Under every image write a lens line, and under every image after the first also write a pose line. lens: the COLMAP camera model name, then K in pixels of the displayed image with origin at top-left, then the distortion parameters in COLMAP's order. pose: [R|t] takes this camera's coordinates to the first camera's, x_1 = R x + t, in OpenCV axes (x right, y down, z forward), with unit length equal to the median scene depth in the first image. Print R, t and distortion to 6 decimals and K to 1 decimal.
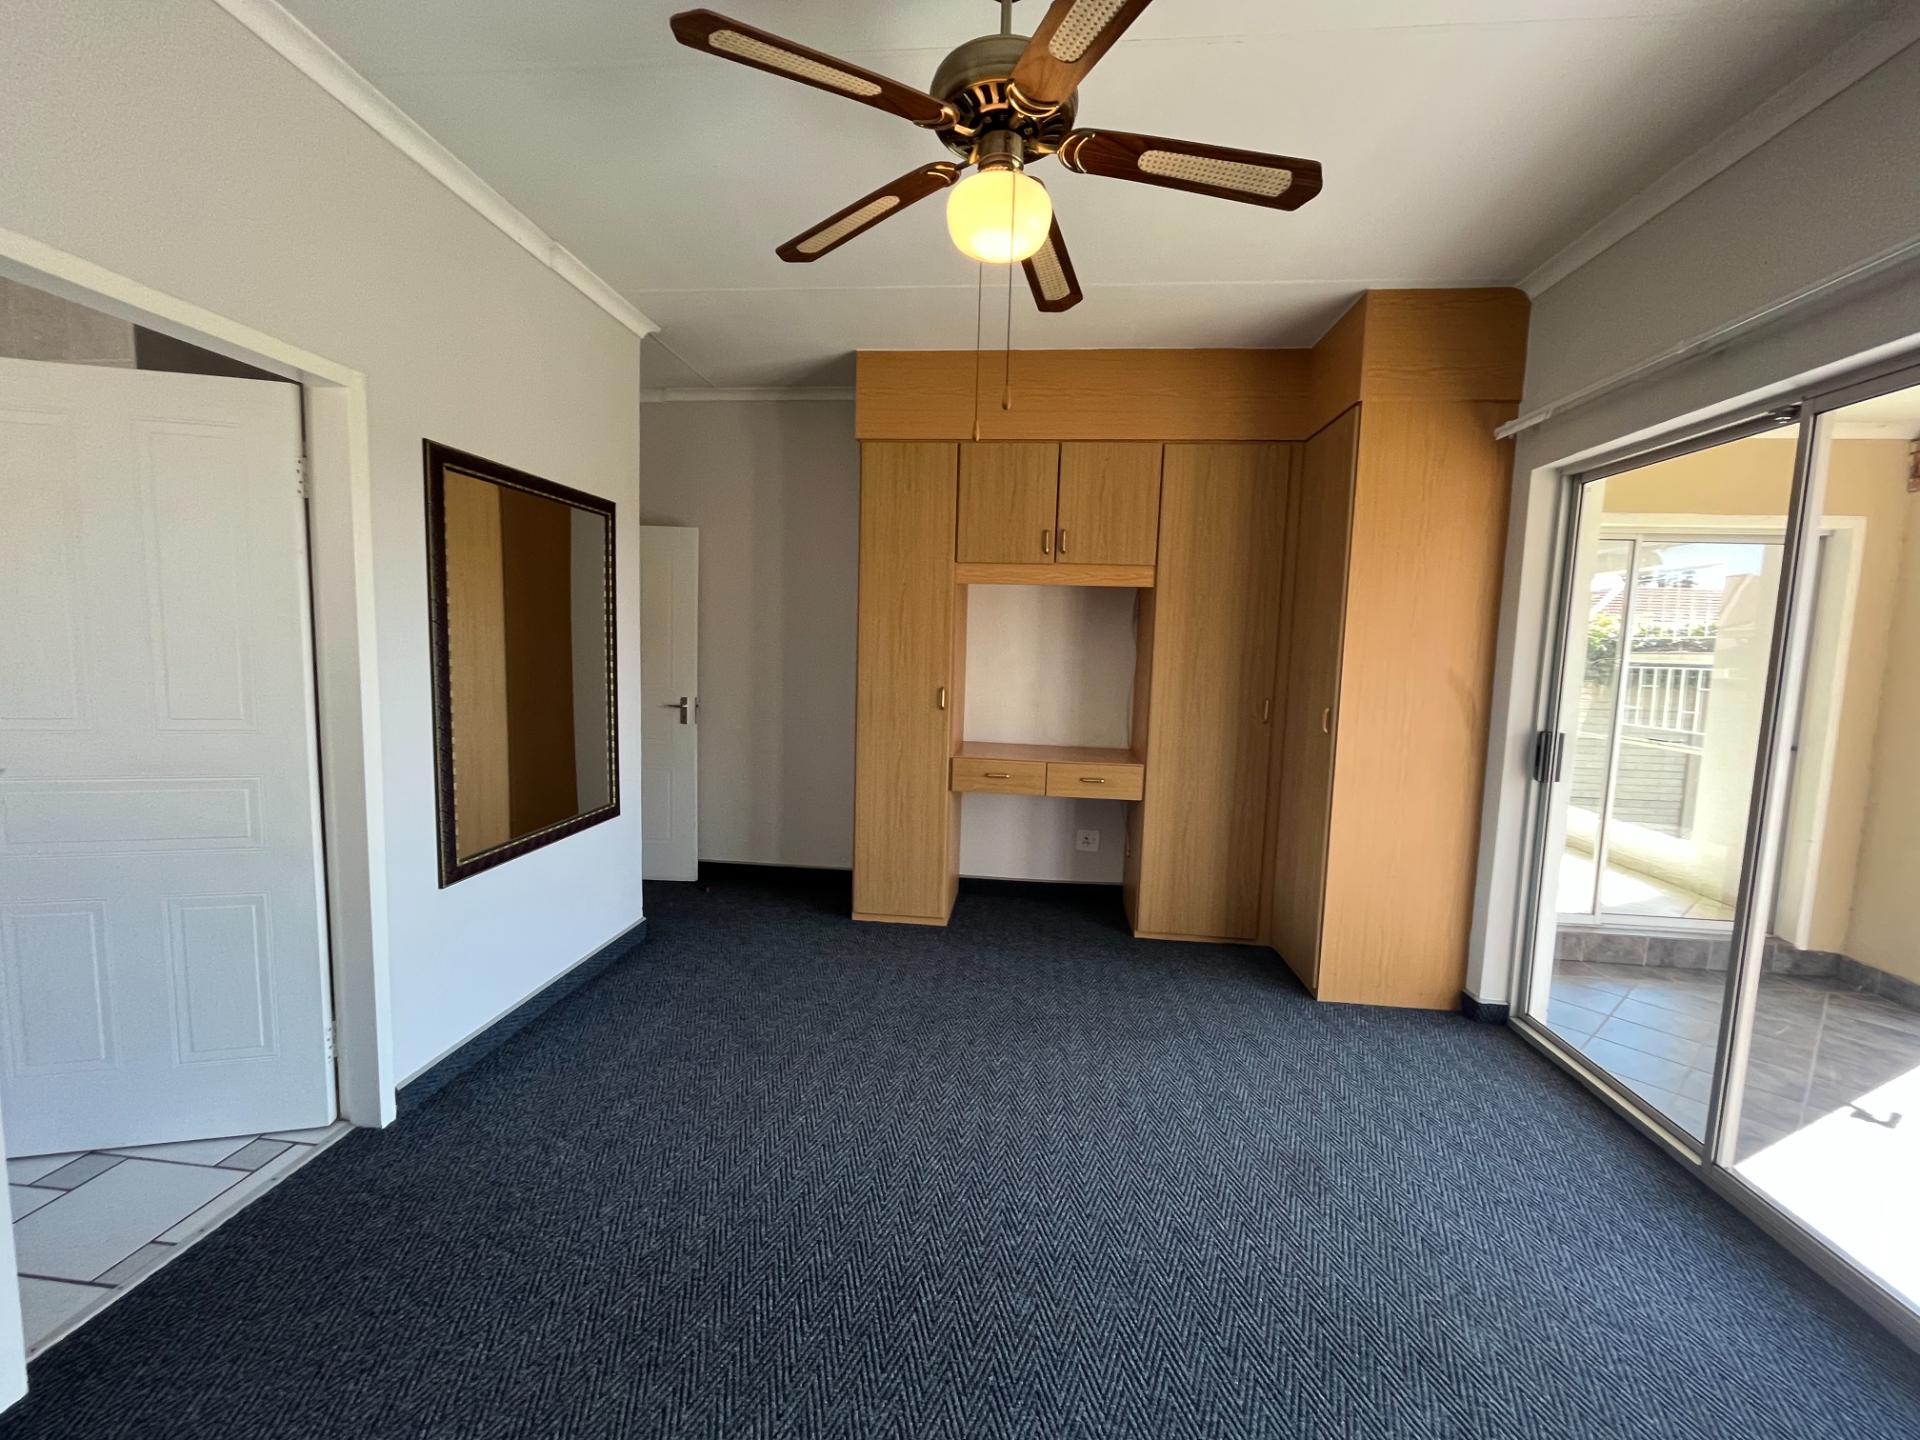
lens RADIAL K [[769.9, 0, 946.1], [0, 769.9, 719.4], [0, 0, 1]] dist [-0.000169, -0.000051]
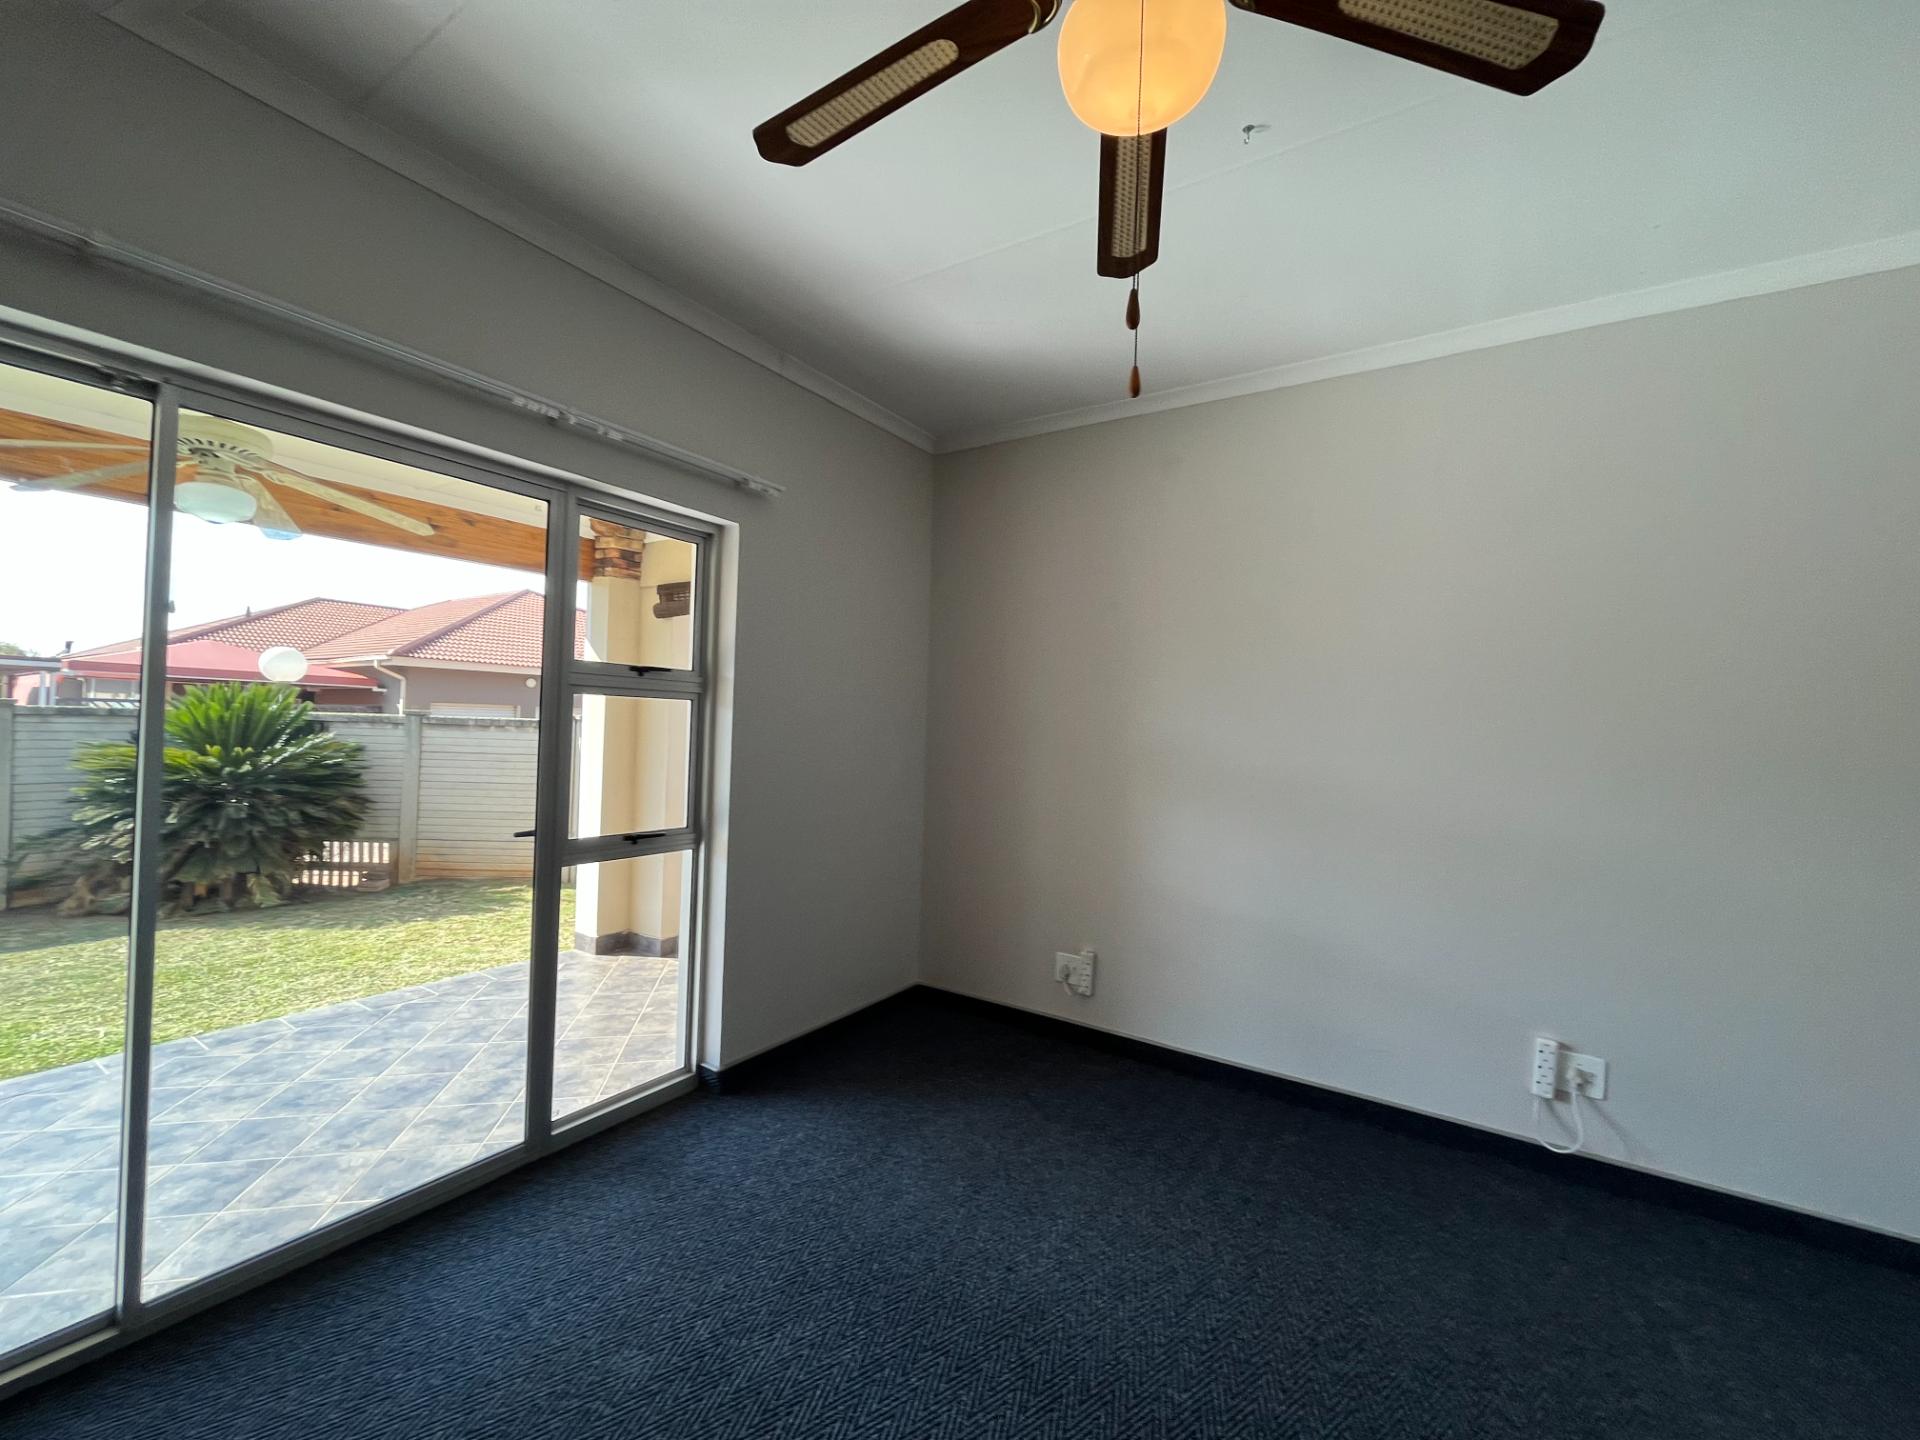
lens RADIAL K [[780.8, 0, 959.2], [0, 780.8, 714.9], [0, 0, 1]] dist [-0.001172, -0.000122]
pose [[-0.890371, -0.055149, 0.451882, -0.051088], [-0.014093, 0.995498, 0.093724, -0.069466], [-0.455017, 0.077081, -0.887141, 0.714739]]
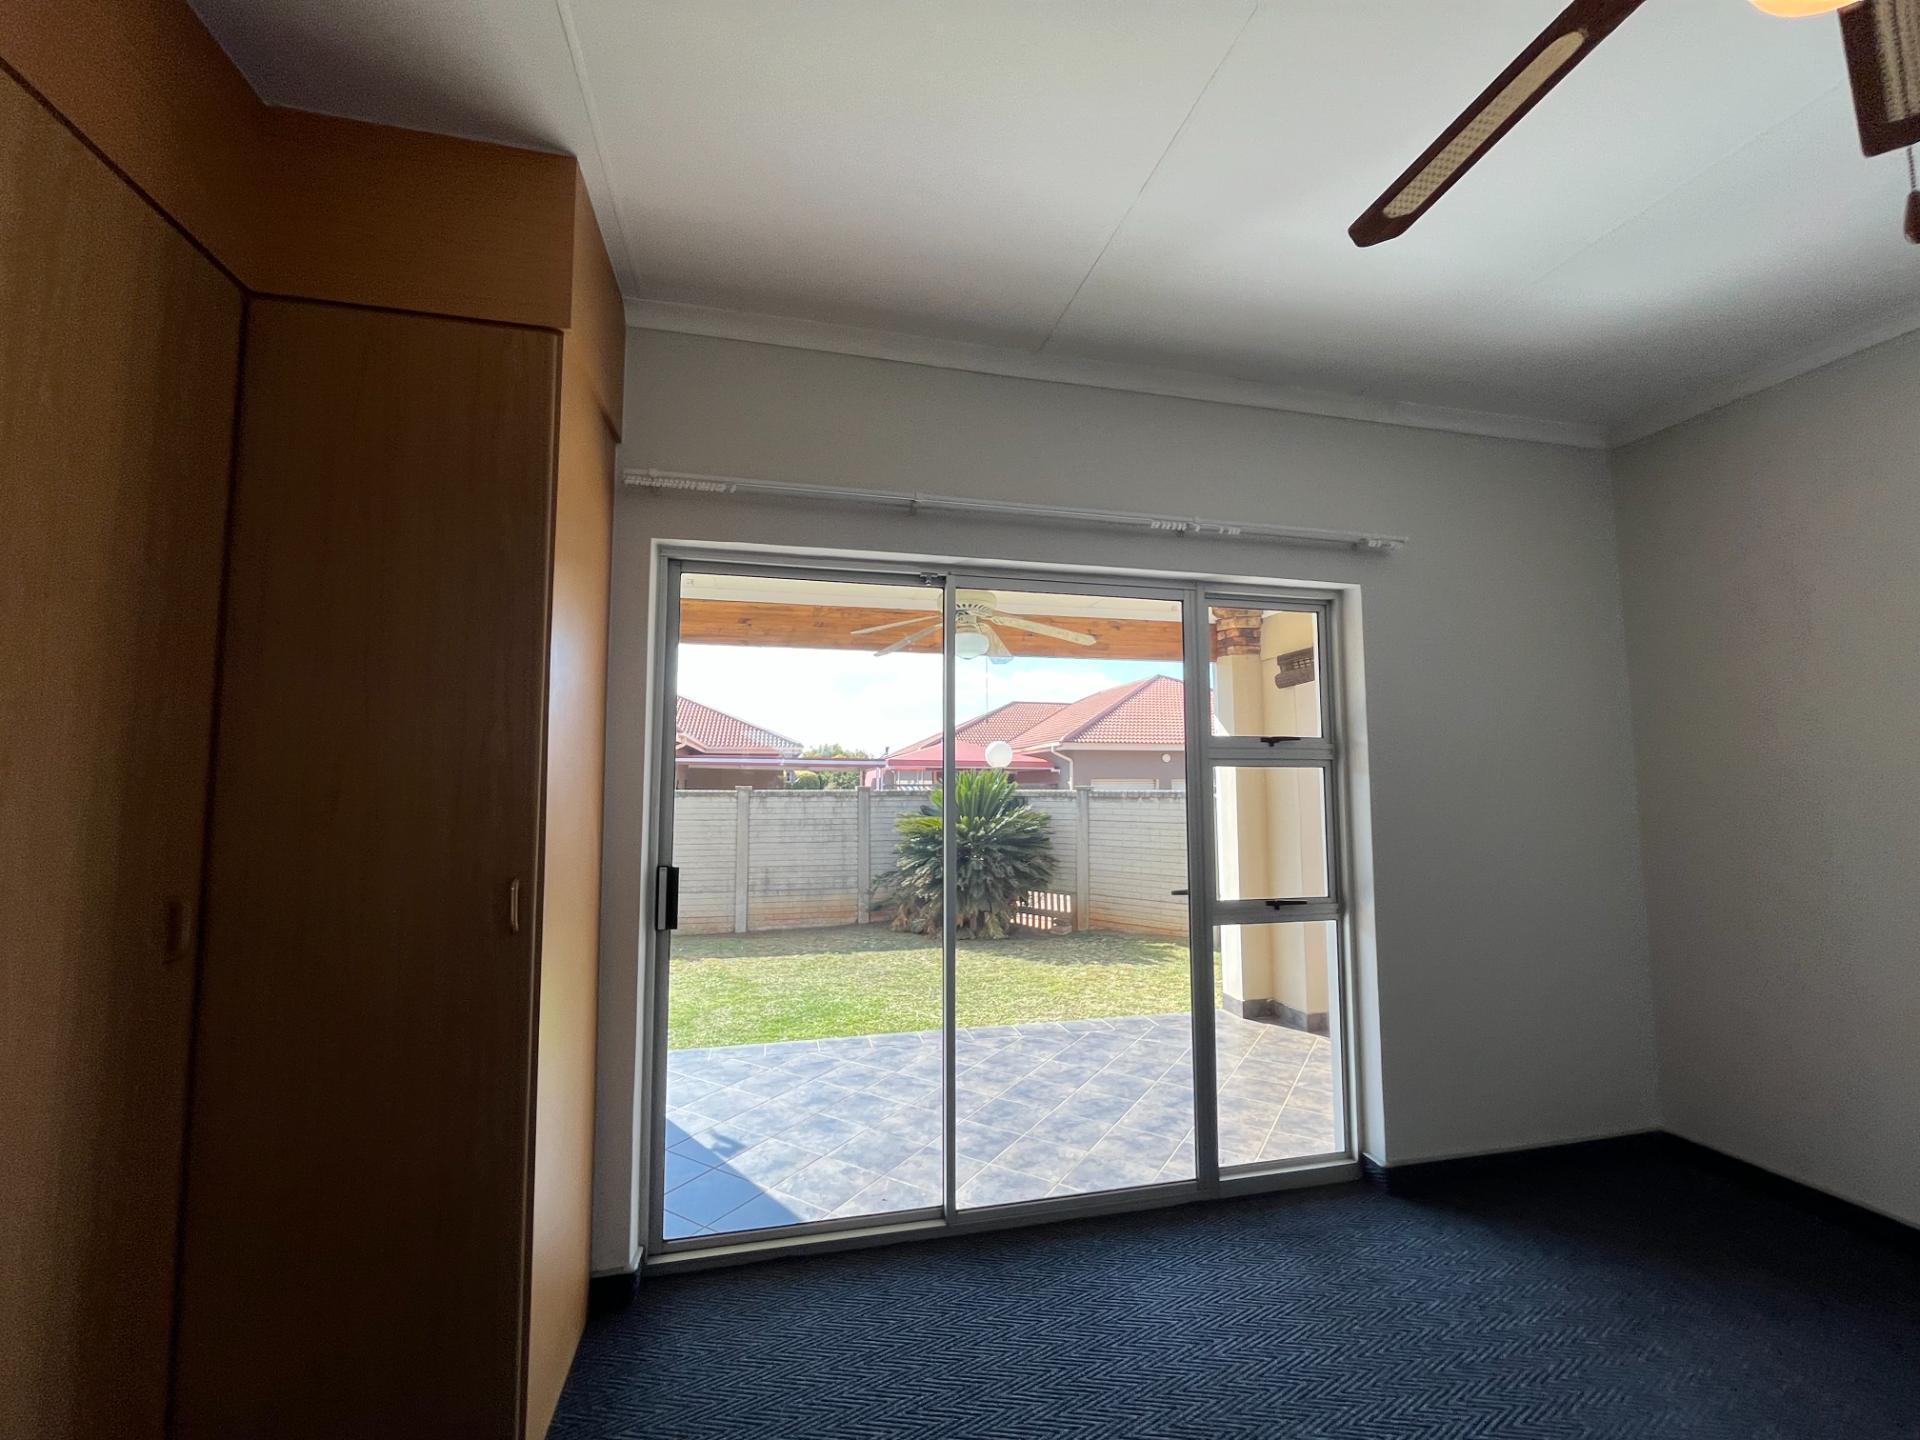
lens RADIAL K [[780.8, 0, 959.2], [0, 780.8, 714.9], [0, 0, 1]] dist [-0.001172, -0.000122]
pose [[-0.335748, 0.049950, 0.940627, -0.071156], [0.085455, 0.996090, -0.022393, -0.072721], [-0.938068, 0.072863, -0.338704, 0.742192]]
